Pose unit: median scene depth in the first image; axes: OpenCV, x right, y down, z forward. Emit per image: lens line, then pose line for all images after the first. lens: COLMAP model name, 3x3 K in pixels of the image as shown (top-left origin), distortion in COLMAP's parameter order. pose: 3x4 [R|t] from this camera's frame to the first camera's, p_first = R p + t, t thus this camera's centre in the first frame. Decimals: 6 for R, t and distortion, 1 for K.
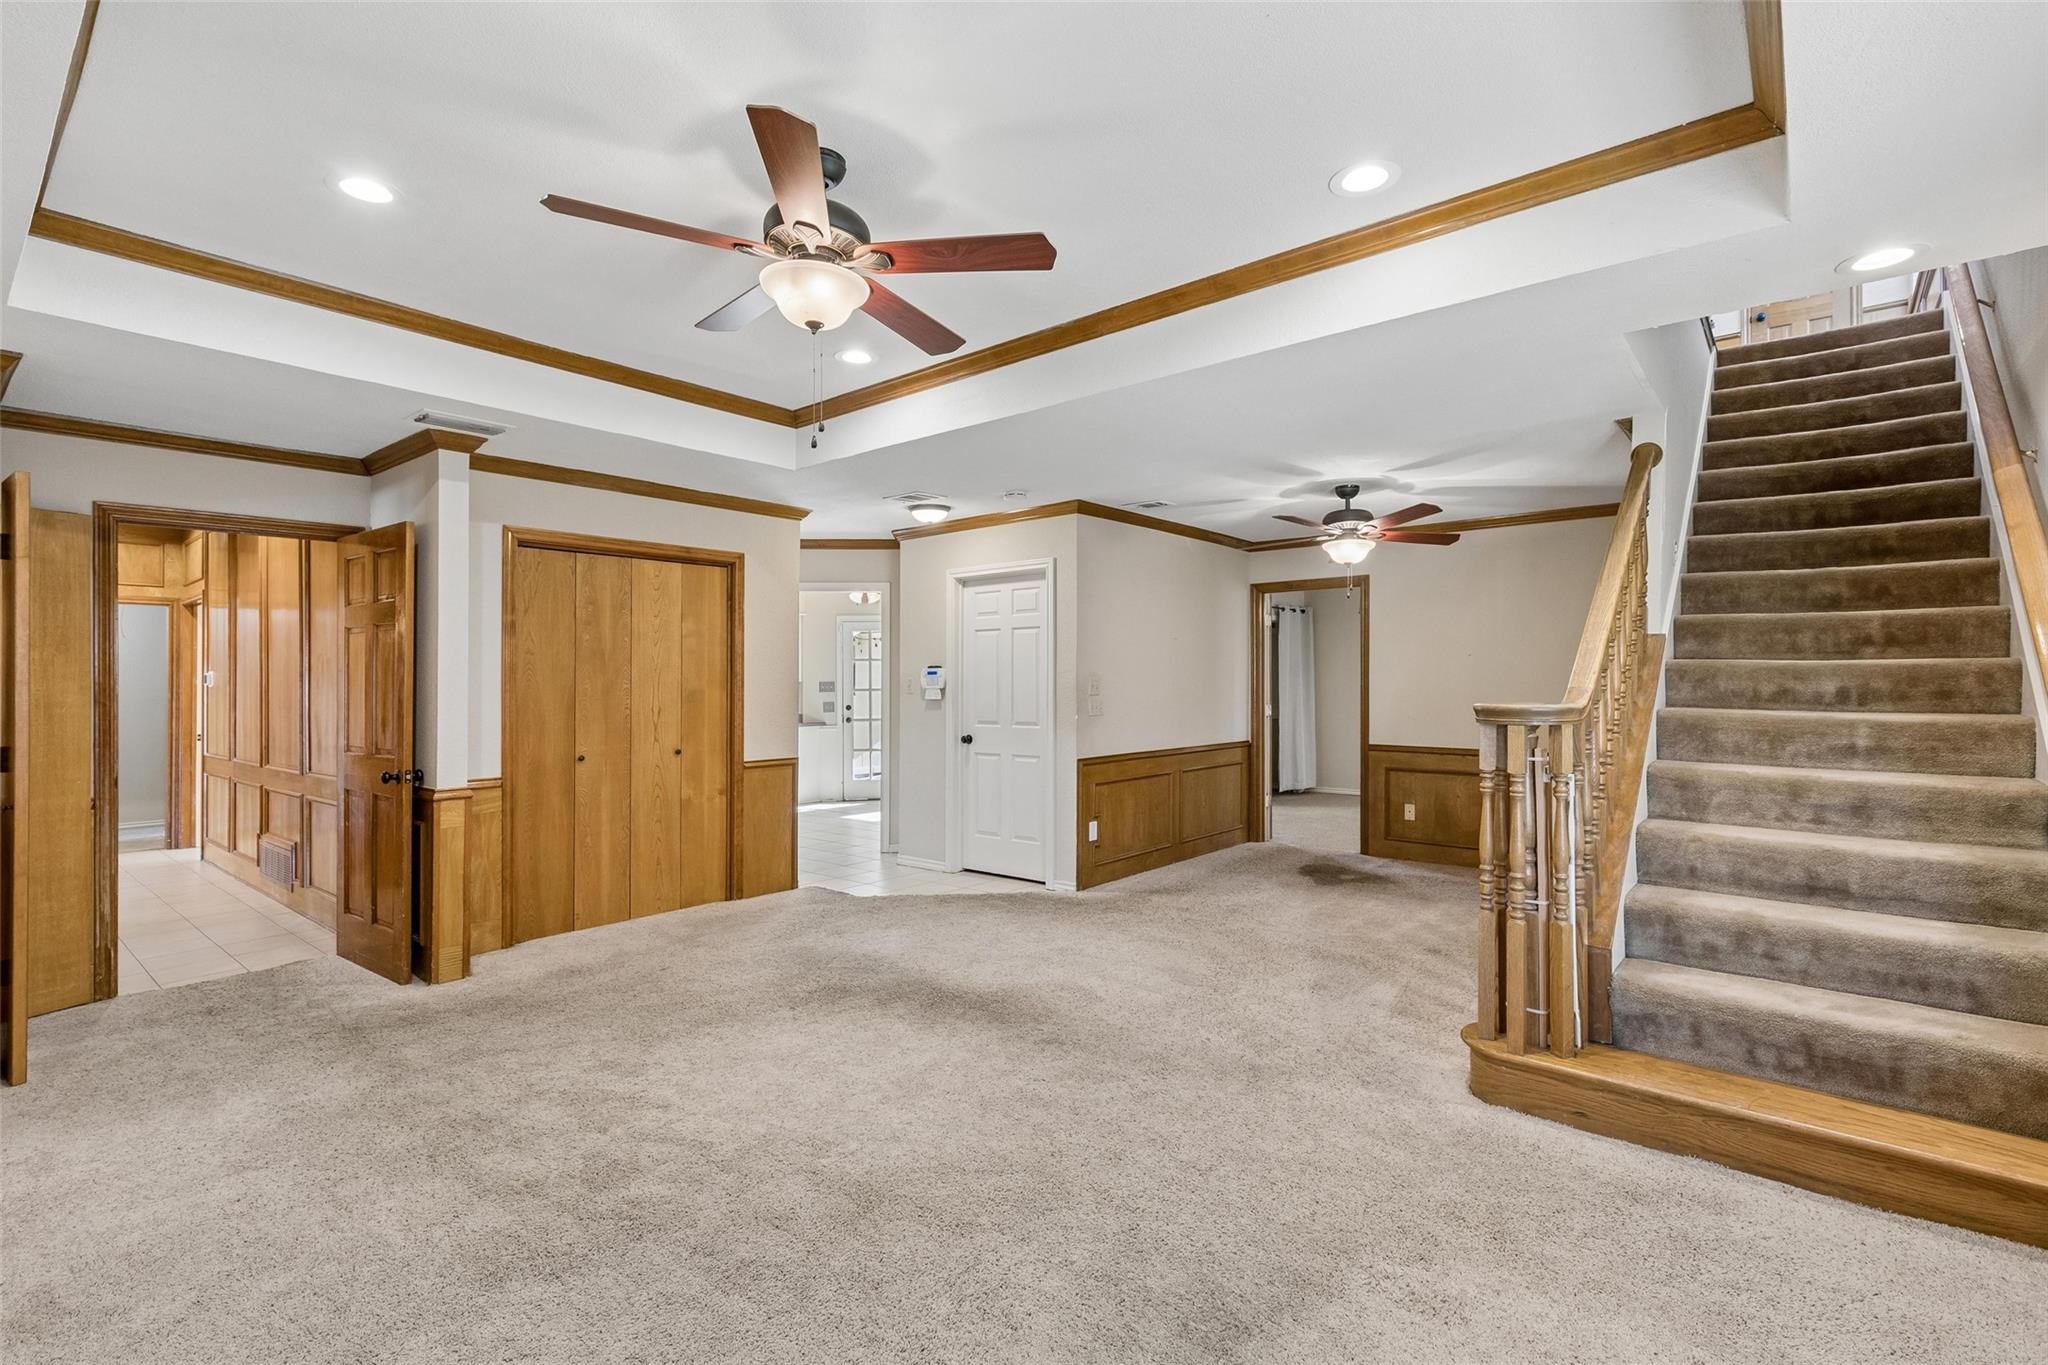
lens RADIAL K [[919.6, 0, 1029.0], [0, 919.6, 675.3], [0, 0, 1]] dist [0.012142, -0.001690]
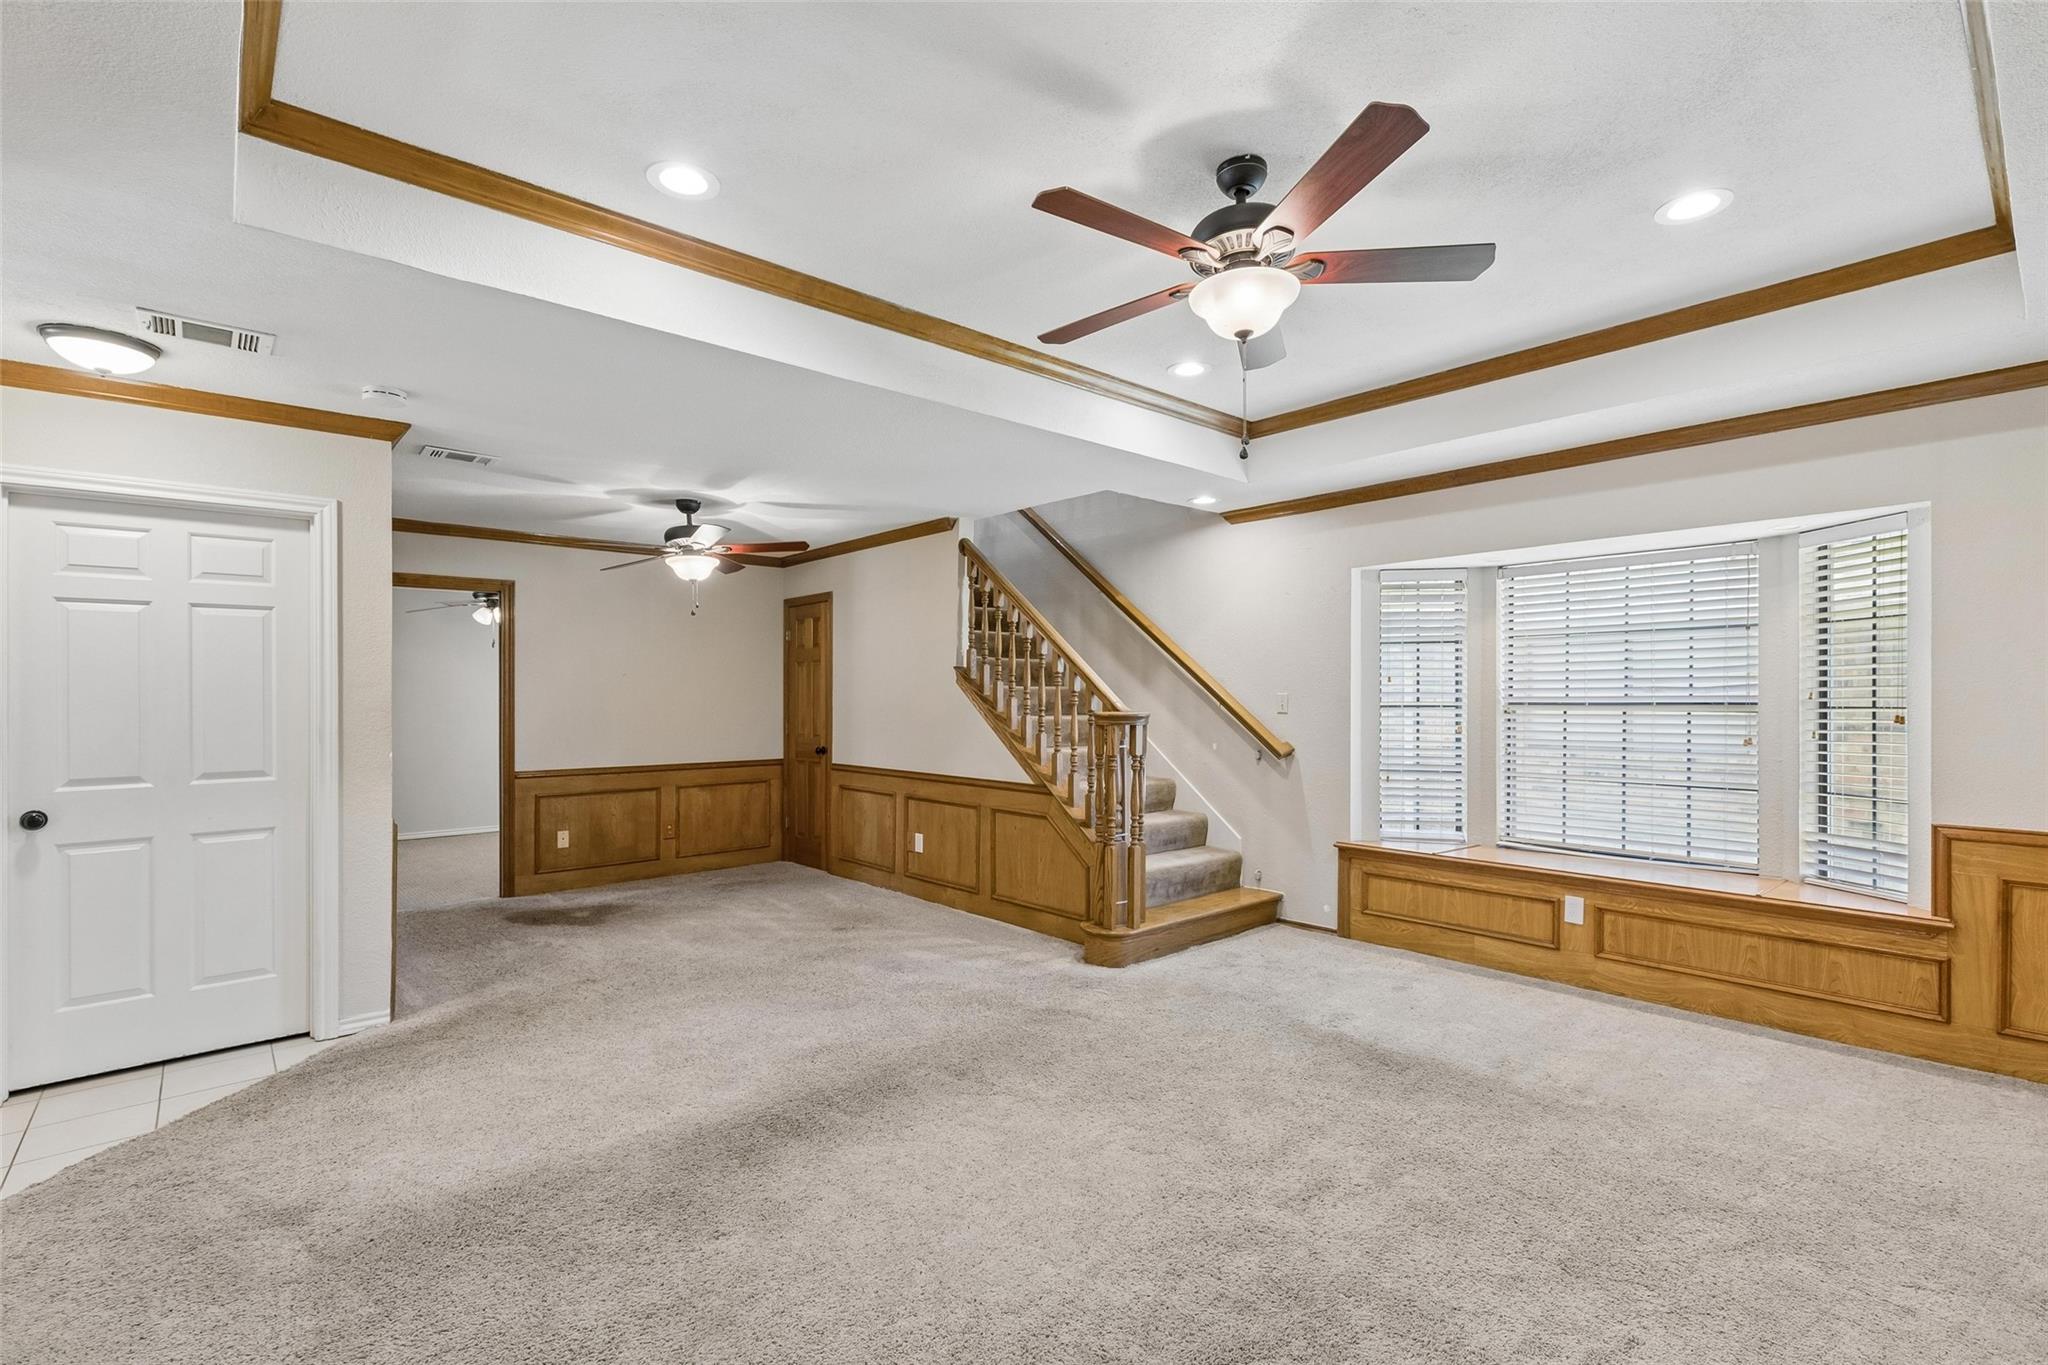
lens RADIAL K [[919.6, 0, 1026.9], [0, 919.6, 694.4], [0, 0, 1]] dist [0.012142, -0.001690]
pose [[0.157984, 0.006419, 0.987421, -0.675013], [-0.003561, 0.999976, -0.005931, 0.005354], [-0.987435, -0.002579, 0.158003, 0.572810]]
